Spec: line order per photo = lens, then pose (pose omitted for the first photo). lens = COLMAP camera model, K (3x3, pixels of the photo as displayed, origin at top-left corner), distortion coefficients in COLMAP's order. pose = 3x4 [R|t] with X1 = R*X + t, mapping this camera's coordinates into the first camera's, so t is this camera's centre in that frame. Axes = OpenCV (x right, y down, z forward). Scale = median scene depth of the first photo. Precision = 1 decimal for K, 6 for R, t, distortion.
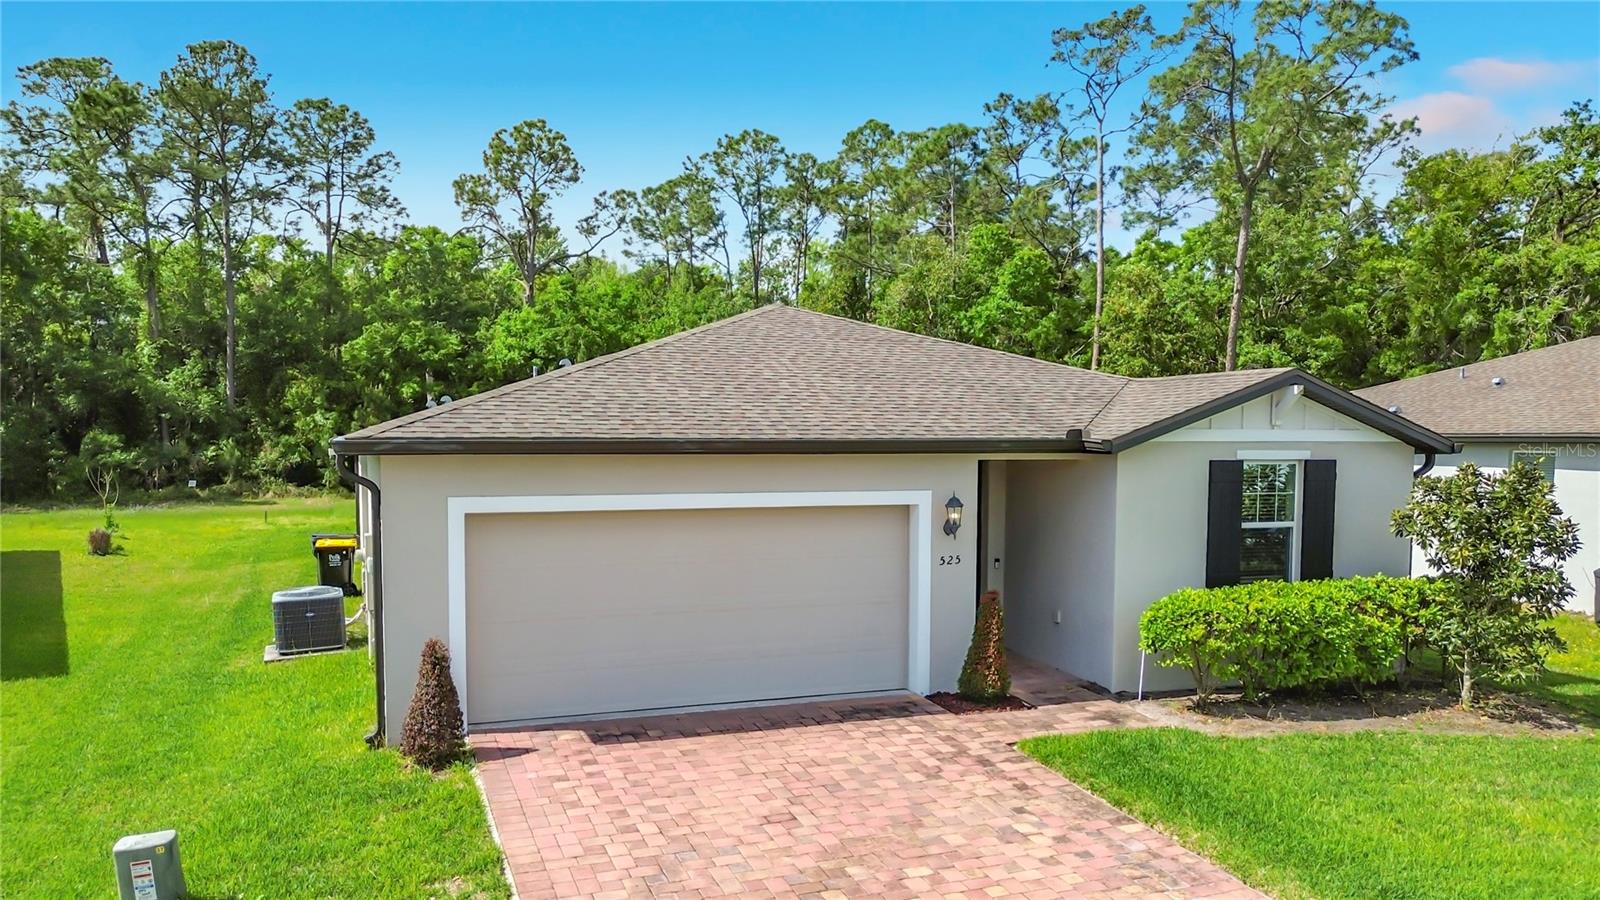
lens RADIAL K [[1184.2, 0, 801.7], [0, 1184.2, 523.2], [0, 0, 1]] dist [0.053733, -0.089575]
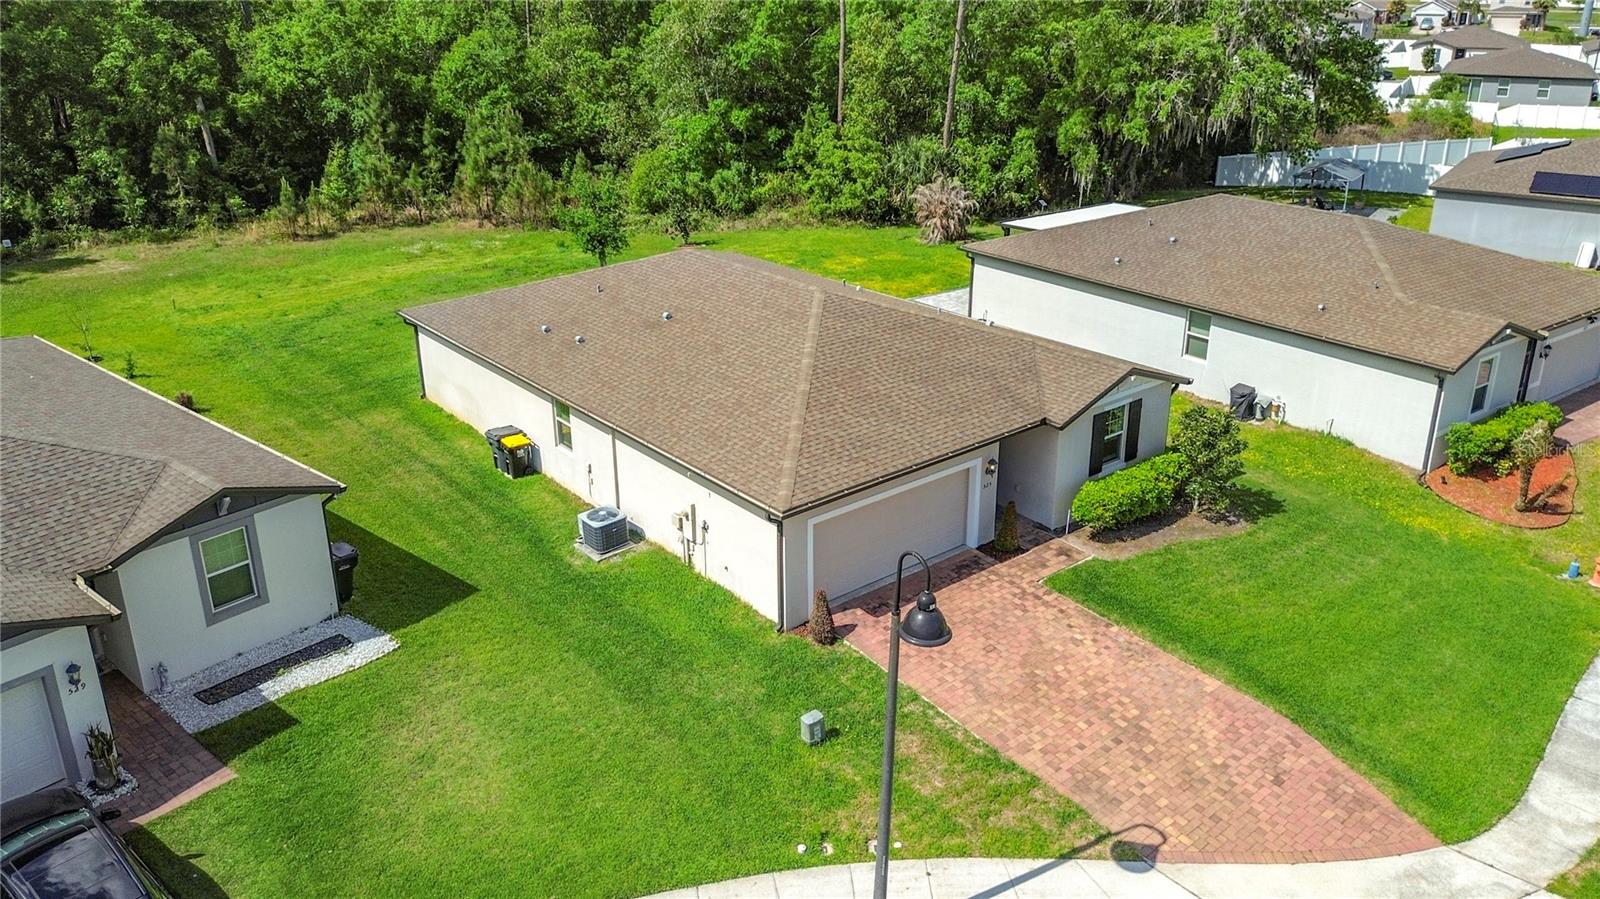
lens RADIAL K [[1171.9, 0, 795.5], [0, 1171.9, 403.4], [0, 0, 1]] dist [0.062439, -0.085966]
pose [[0.949946, -0.118940, 0.288887, -0.784676], [0.036176, 0.960351, 0.276437, -0.699766], [-0.310312, -0.252150, 0.916584, -0.748374]]
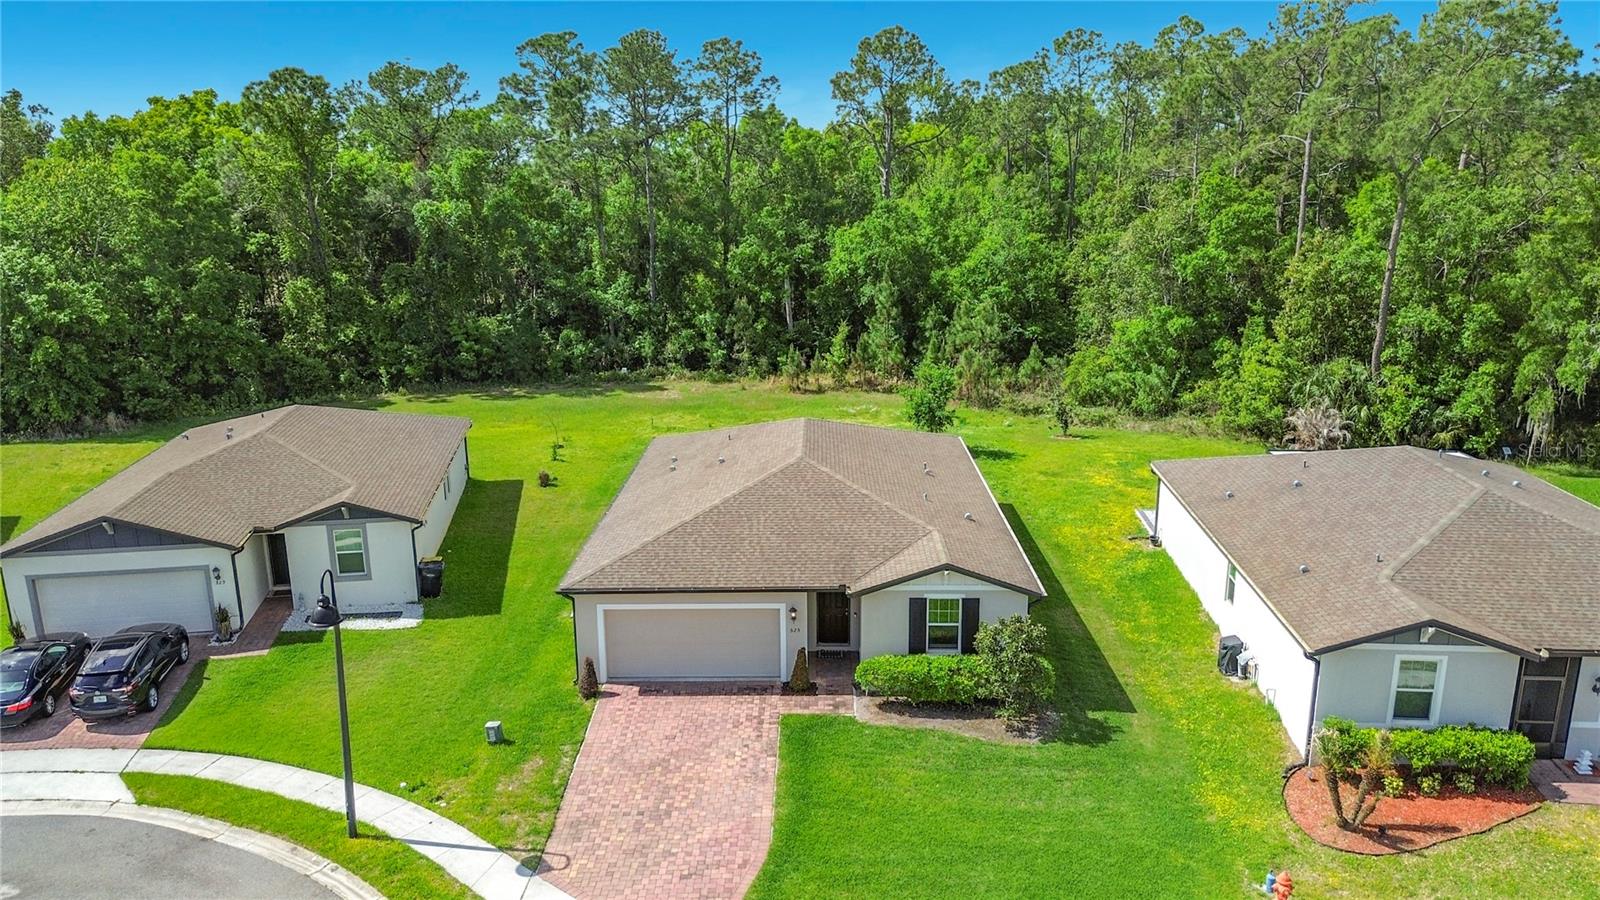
lens RADIAL K [[1175.6, 0, 795.9], [0, 1175.6, 492.4], [0, 0, 1]] dist [0.063468, -0.091383]
pose [[0.927094, 0.083776, -0.365346, 1.018906], [-0.013994, 0.981760, 0.189611, -0.729614], [0.374567, -0.170674, 0.911356, -1.193920]]
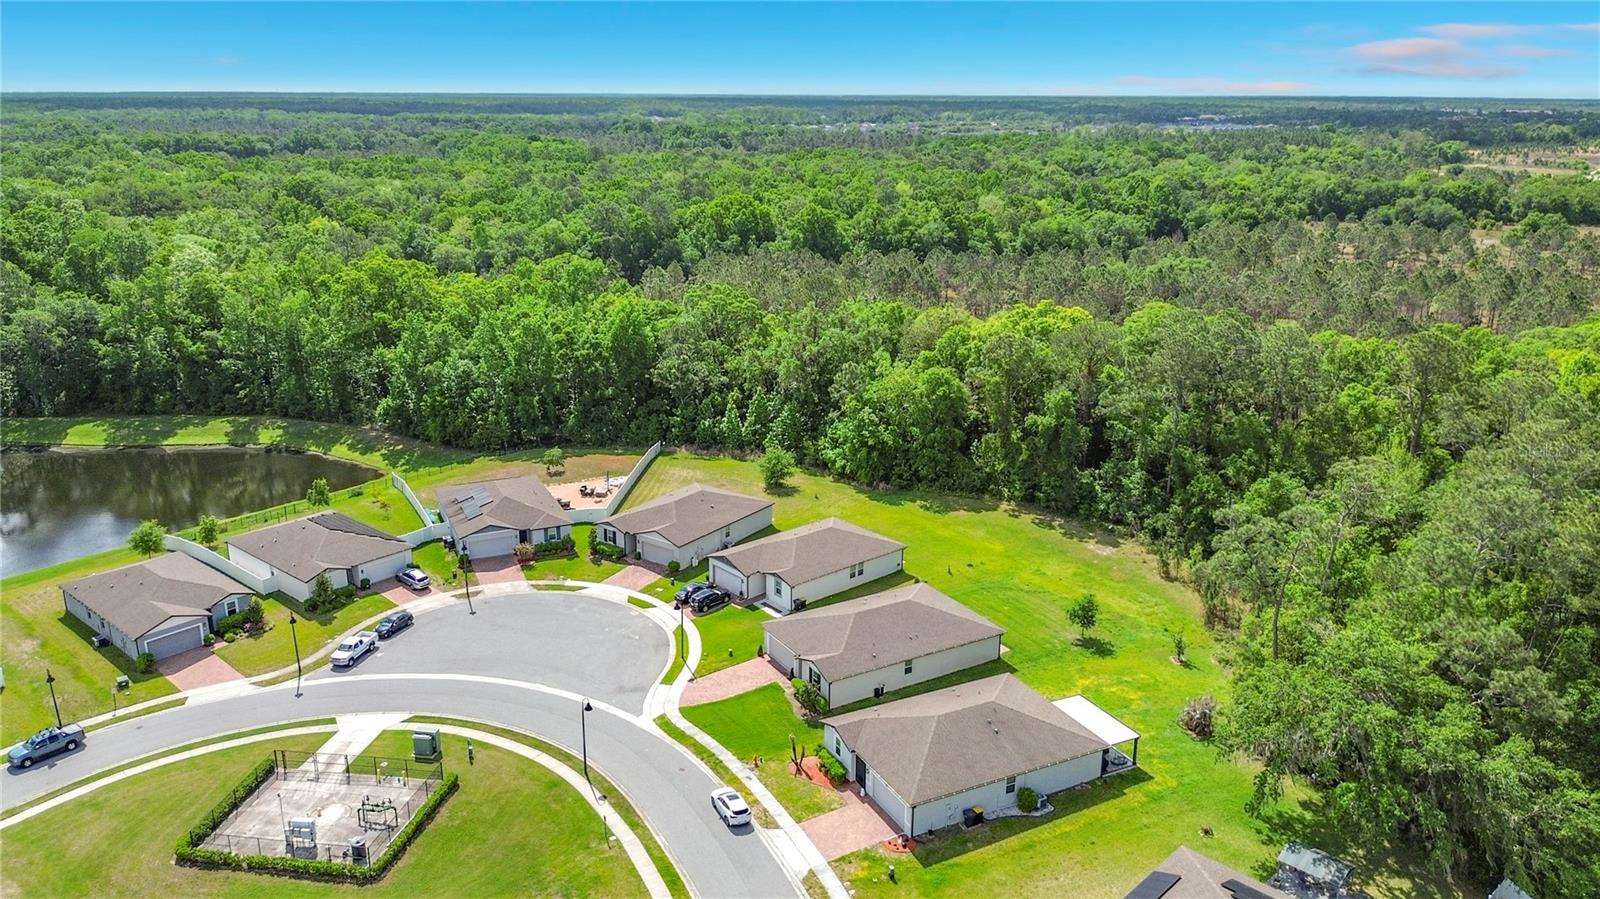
lens RADIAL K [[1153.3, 0, 800.0], [0, 1153.3, 449.5], [0, 0, 1]] dist [0.098684, -0.201294]
pose [[0.168597, 0.283296, -0.944097, 7.340013], [-0.077117, 0.958663, 0.273895, -3.608035], [0.982664, 0.026628, 0.183474, -0.469498]]
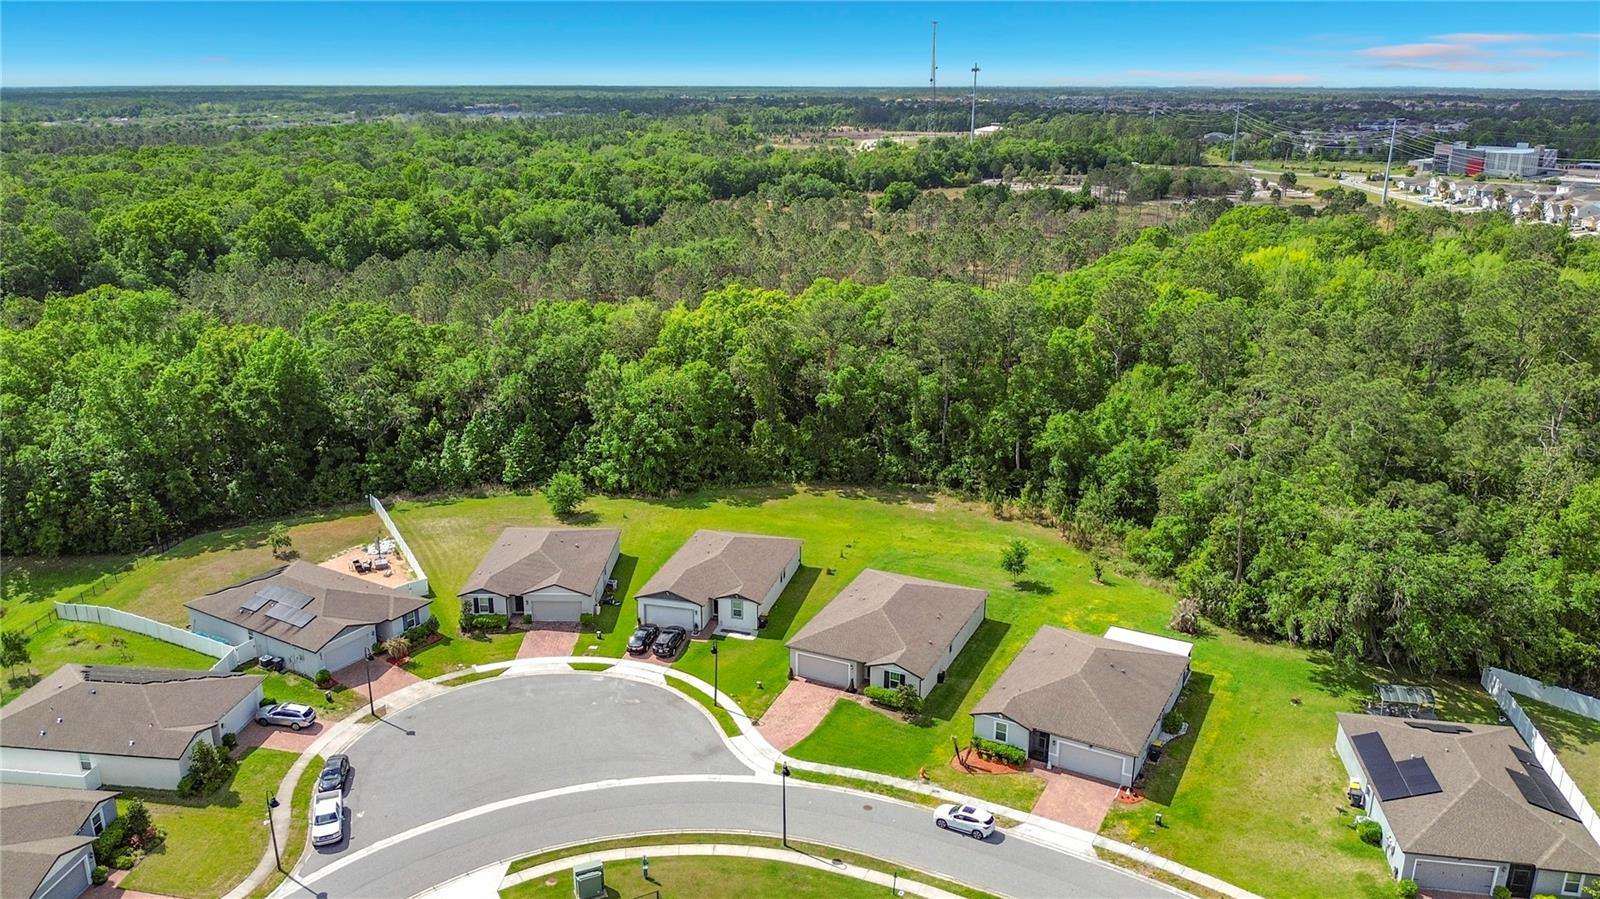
lens RADIAL K [[1173.1, 0, 795.7], [0, 1173.1, 453.6], [0, 0, 1]] dist [0.055941, -0.113171]
pose [[0.690952, 0.210708, -0.691511, 4.968289], [-0.051018, 0.968406, 0.244103, -3.266425], [0.721098, -0.133384, 0.679872, -4.365978]]
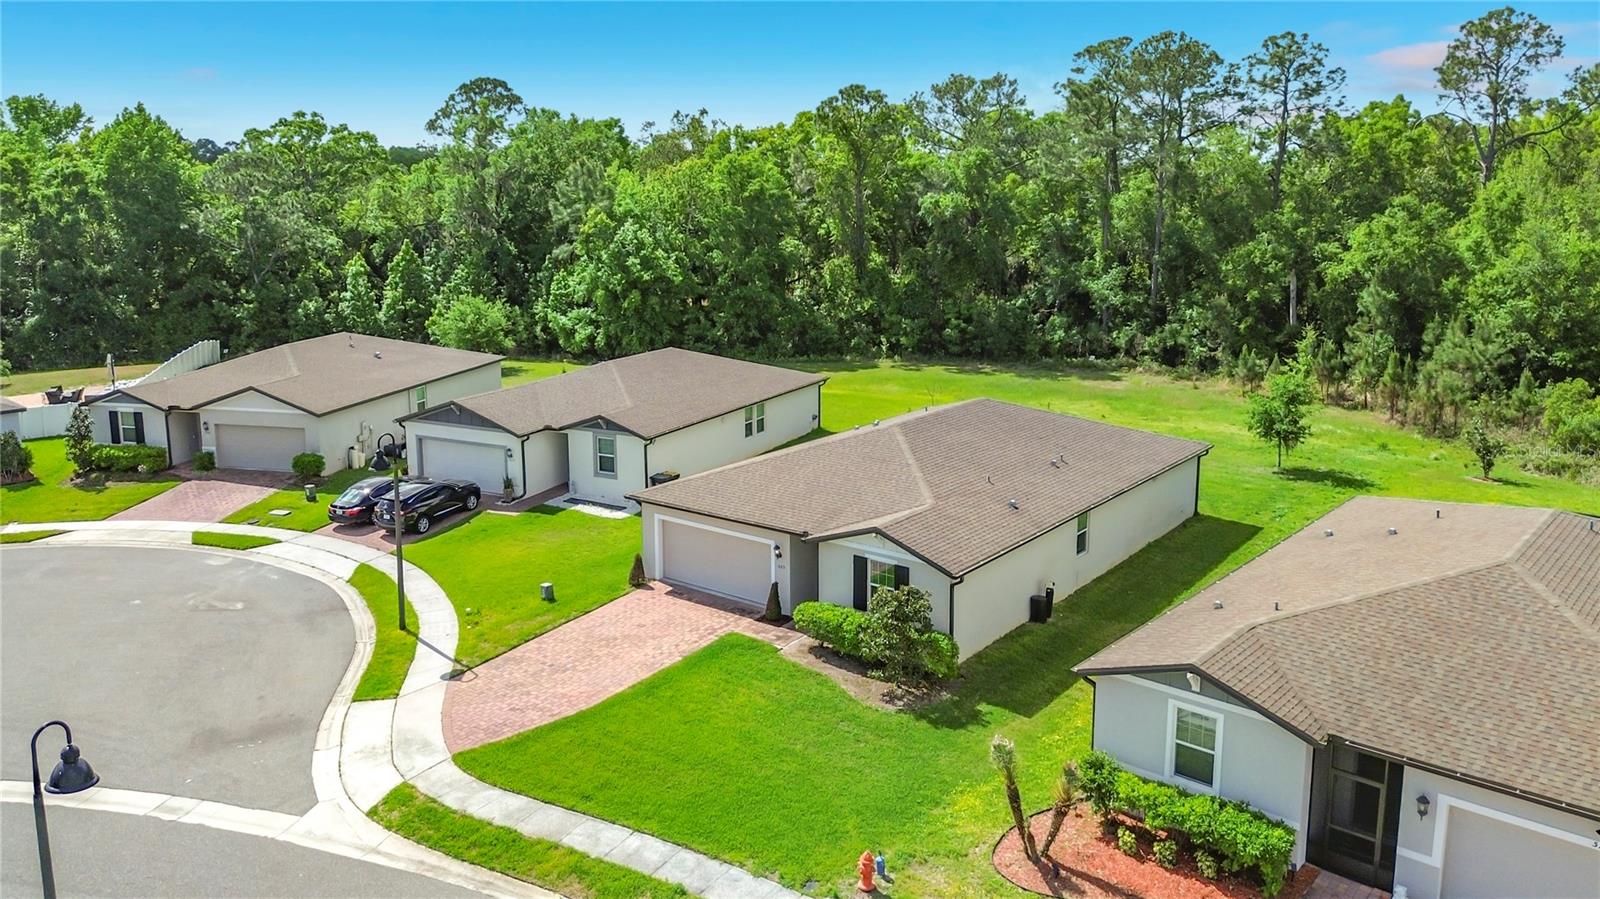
lens RADIAL K [[1181.4, 0, 798.2], [0, 1181.4, 388.4], [0, 0, 1]] dist [0.049142, -0.097713]
pose [[0.518519, 0.140236, -0.843488, 2.453967], [-0.055244, 0.989893, 0.130617, -0.754837], [0.853279, -0.021130, 0.521026, -0.386314]]
